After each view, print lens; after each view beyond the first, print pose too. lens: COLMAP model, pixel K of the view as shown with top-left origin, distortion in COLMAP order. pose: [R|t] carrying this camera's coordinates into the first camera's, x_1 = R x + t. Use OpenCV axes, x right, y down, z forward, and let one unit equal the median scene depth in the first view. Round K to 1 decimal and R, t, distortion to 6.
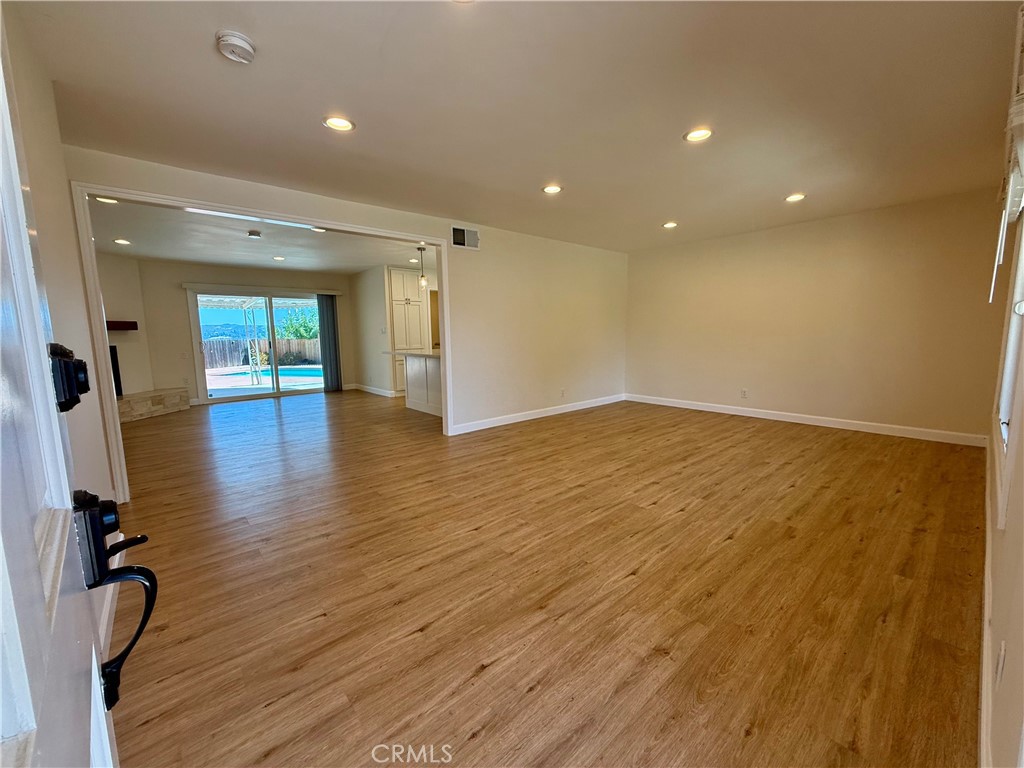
lens RADIAL K [[409.9, 0, 512.0], [0, 409.9, 384.0], [0, 0, 1]] dist [0.002089, 0.000466]
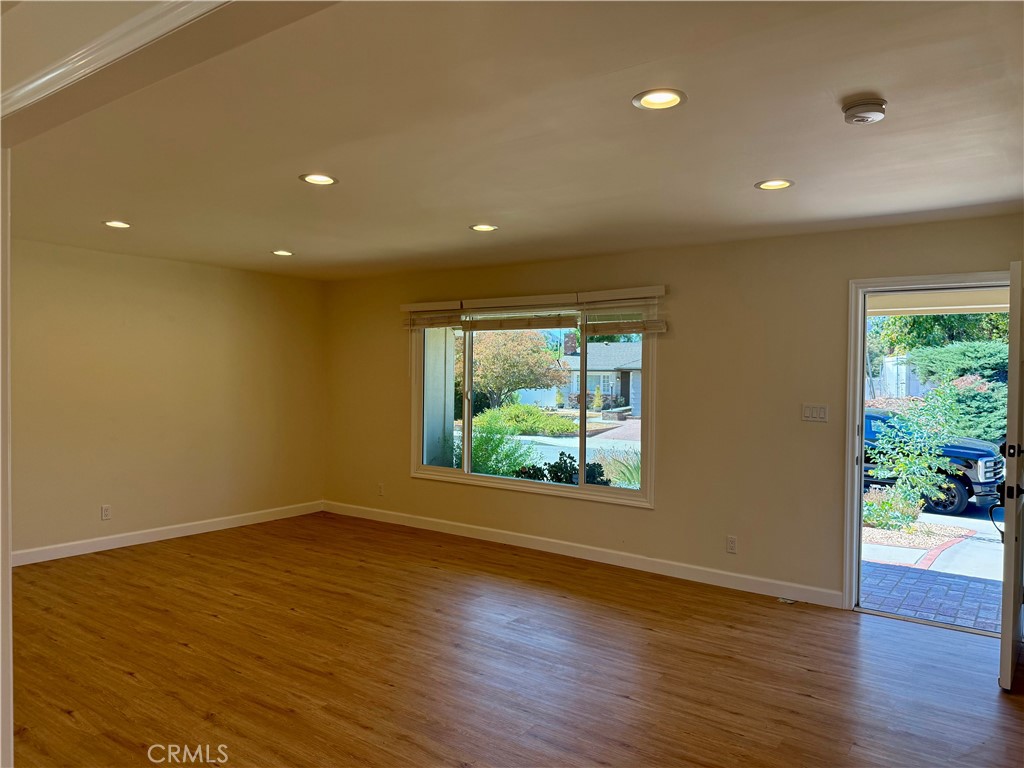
lens RADIAL K [[711.1, 0, 512.0], [0, 711.1, 384.0], [0, 0, 1]] dist [0.105624, -0.154523]
pose [[-0.213415, 0.001092, 0.976961, -0.941814], [0.117447, 0.992776, 0.024547, -0.191832], [-0.969876, 0.119980, -0.212001, 0.995982]]
